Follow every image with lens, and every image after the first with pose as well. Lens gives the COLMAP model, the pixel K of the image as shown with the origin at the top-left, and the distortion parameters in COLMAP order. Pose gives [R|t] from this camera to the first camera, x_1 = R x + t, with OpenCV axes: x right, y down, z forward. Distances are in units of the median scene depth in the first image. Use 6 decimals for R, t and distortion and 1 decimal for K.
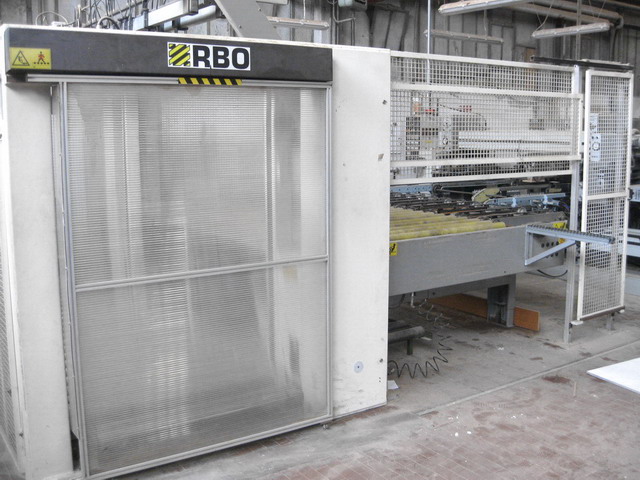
lens RADIAL K [[700.9, 0, 318.1], [0, 700.9, 221.8], [0, 0, 1]] dist [-0.178749, 0.139979]
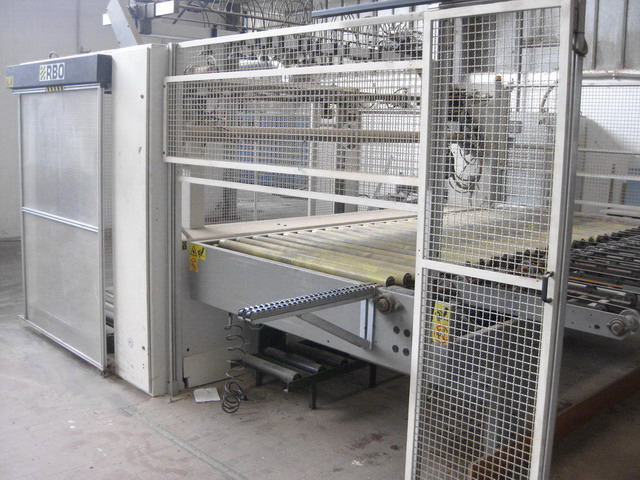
lens RADIAL K [[700.9, 0, 318.1], [0, 700.9, 221.8], [0, 0, 1]] dist [-0.178749, 0.139979]
pose [[0.175124, 0.139405, -0.974627, 0.926905], [-0.158952, 0.980942, 0.111747, -0.116379], [0.971630, 0.135350, 0.193945, 0.862336]]
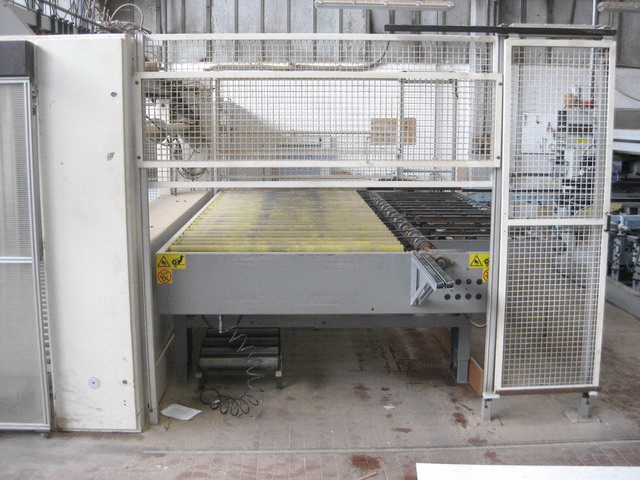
lens RADIAL K [[700.9, 0, 318.1], [0, 700.9, 221.8], [0, 0, 1]] dist [-0.178749, 0.139979]
pose [[0.848304, 0.082312, -0.523072, 0.629780], [-0.075794, 0.996547, 0.033897, -0.047250], [0.524056, 0.010891, 0.851614, 0.312638]]
